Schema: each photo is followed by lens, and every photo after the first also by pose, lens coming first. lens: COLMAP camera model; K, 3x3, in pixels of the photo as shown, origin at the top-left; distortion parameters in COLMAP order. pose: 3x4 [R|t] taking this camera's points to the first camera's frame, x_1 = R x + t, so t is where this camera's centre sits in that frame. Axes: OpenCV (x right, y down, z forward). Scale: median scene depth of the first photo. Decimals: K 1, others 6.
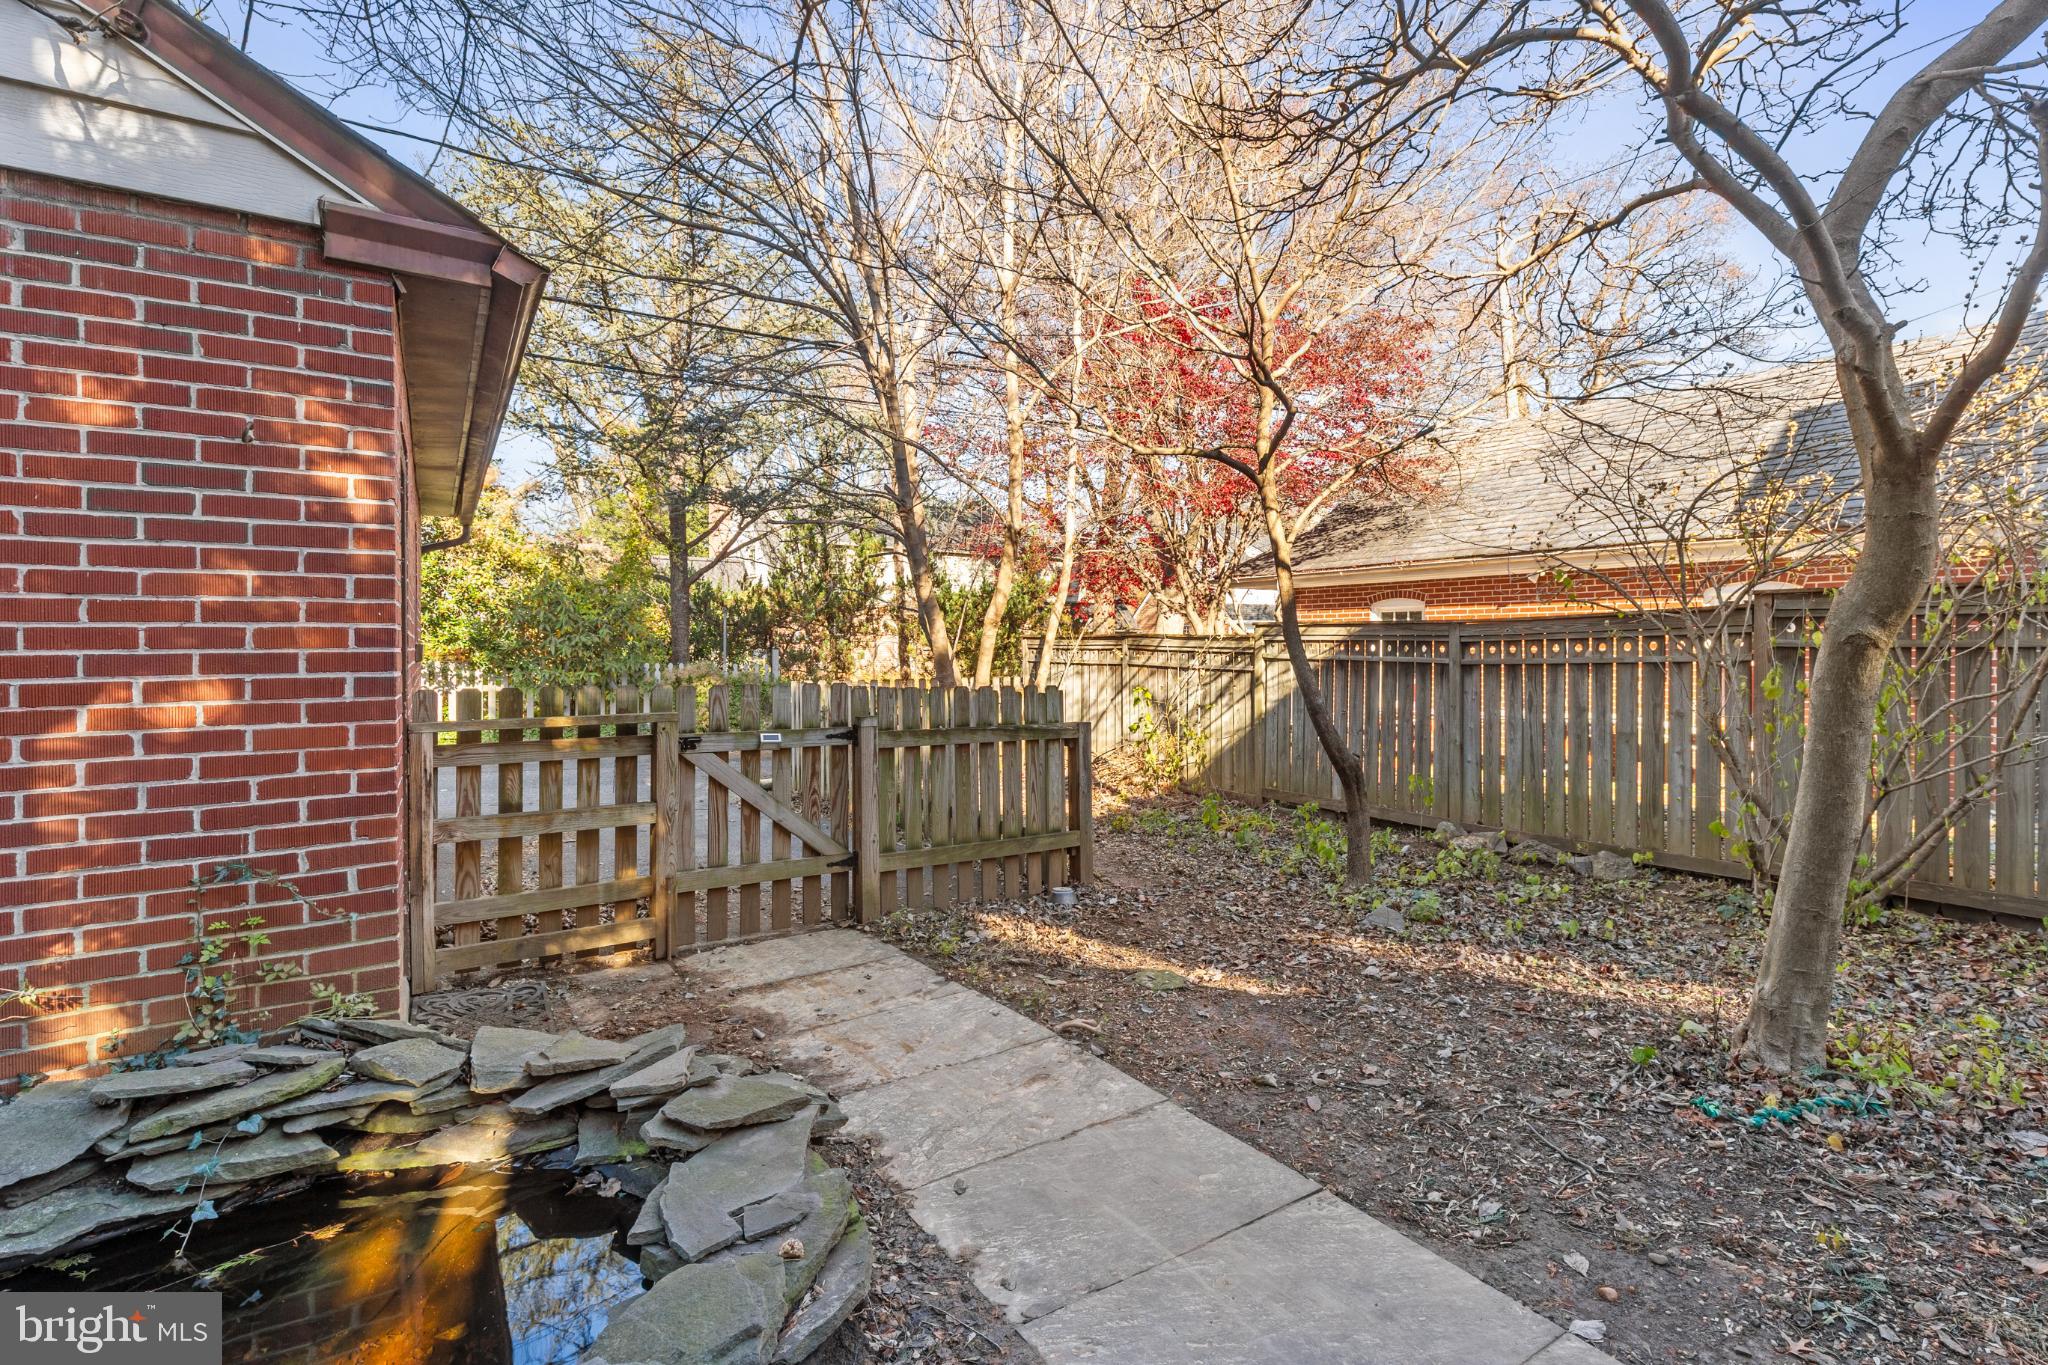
lens RADIAL K [[946.8, 0, 1042.4], [0, 946.8, 642.7], [0, 0, 1]] dist [0.003210, 0.000391]
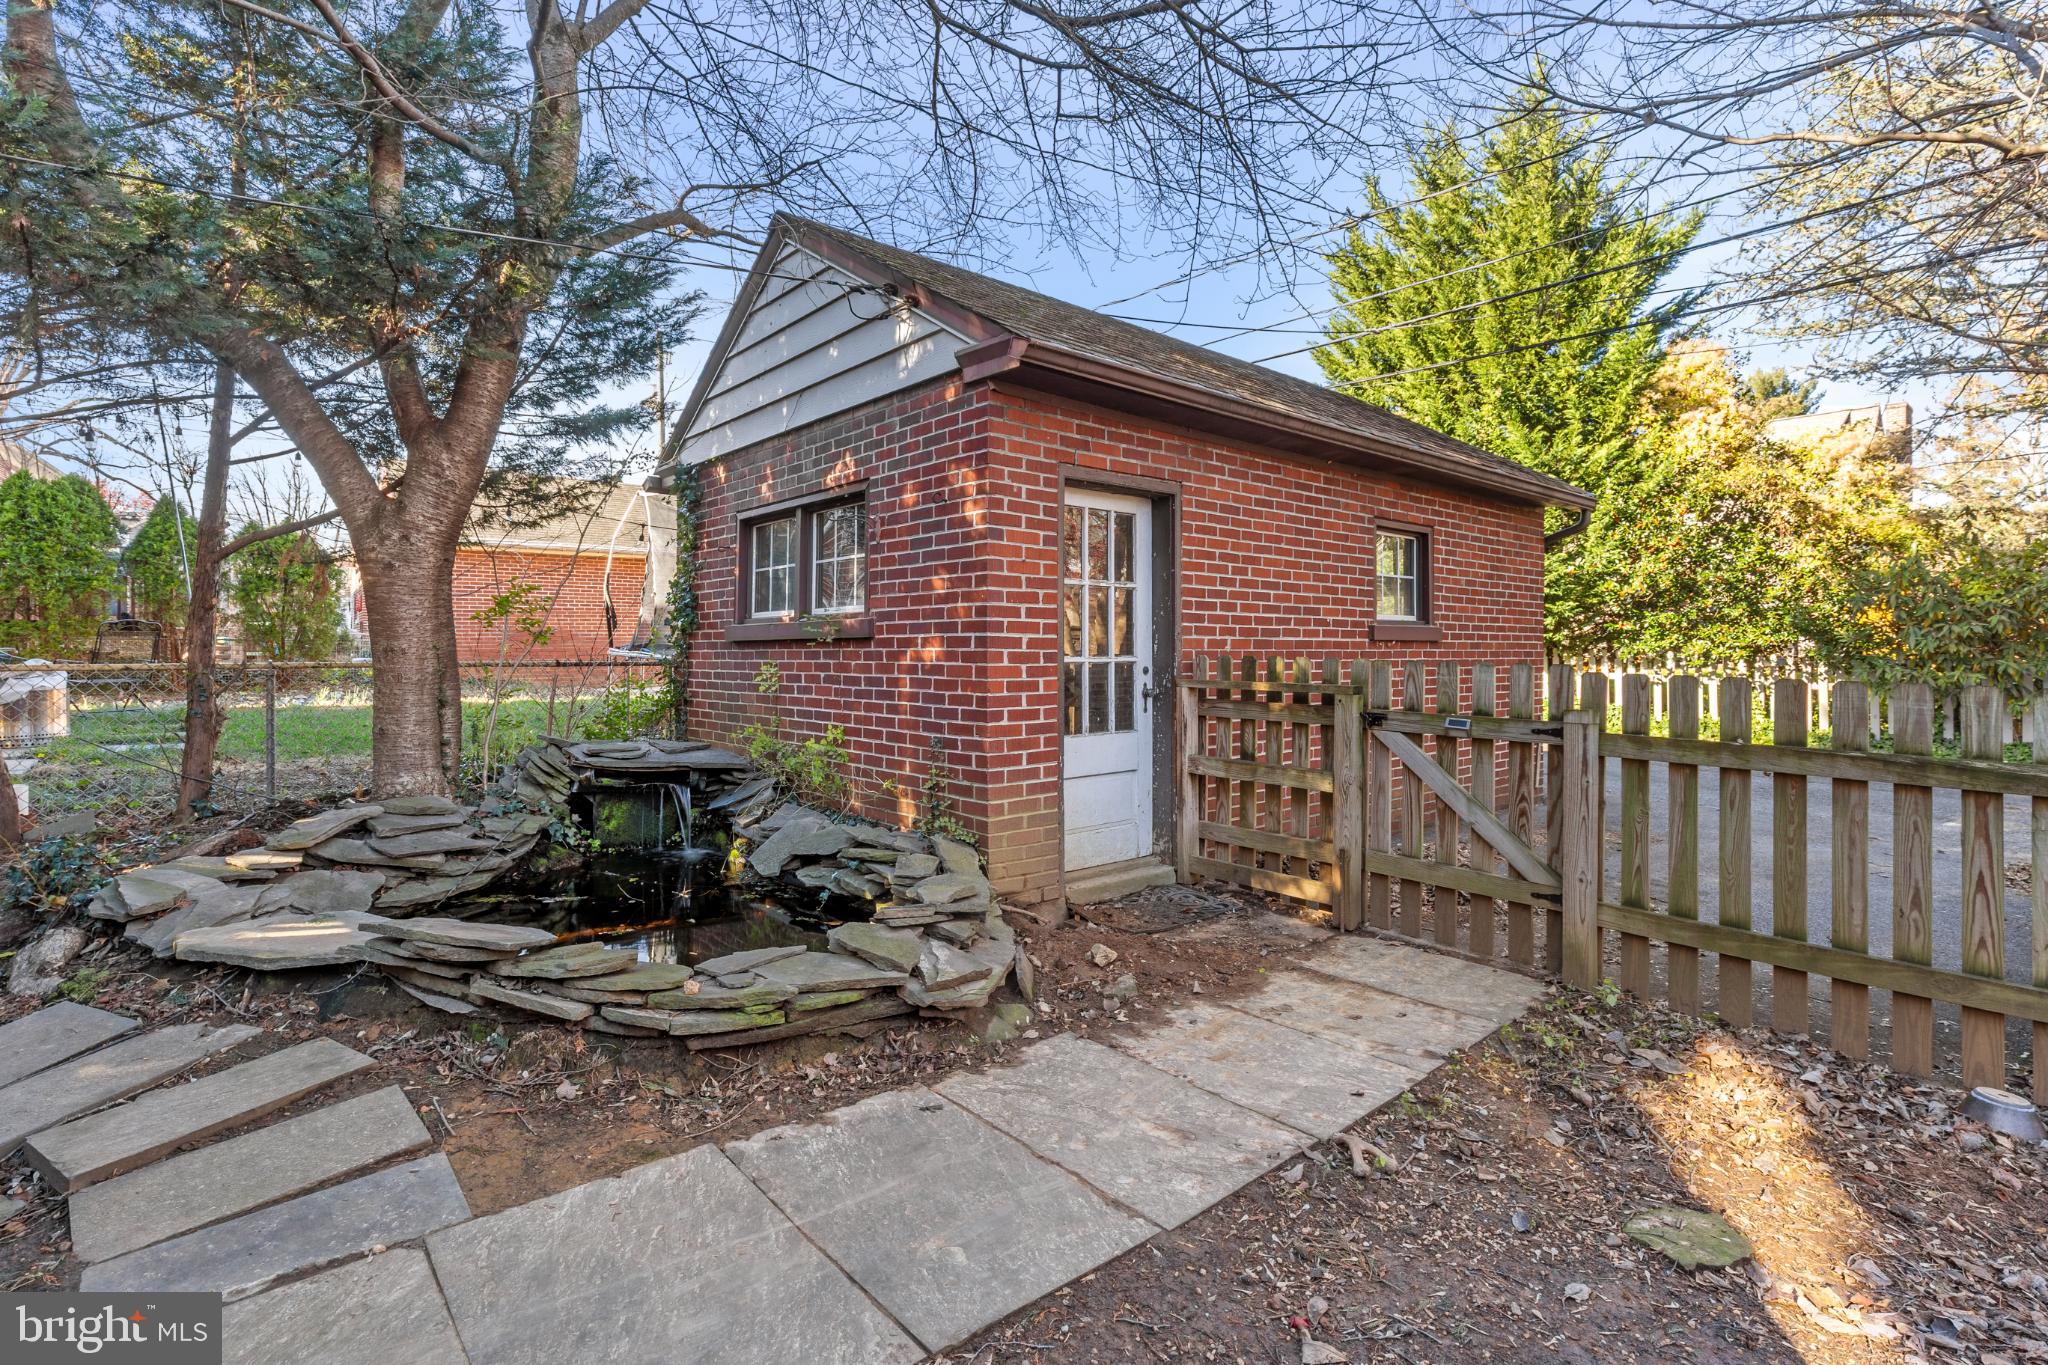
lens RADIAL K [[946.8, 0, 1042.4], [0, 946.8, 642.7], [0, 0, 1]] dist [0.003210, 0.000391]
pose [[0.154042, 0.001235, -0.988064, 0.601431], [-0.001930, 0.999998, 0.000949, 0.031608], [0.988062, 0.001761, 0.154044, 0.587677]]
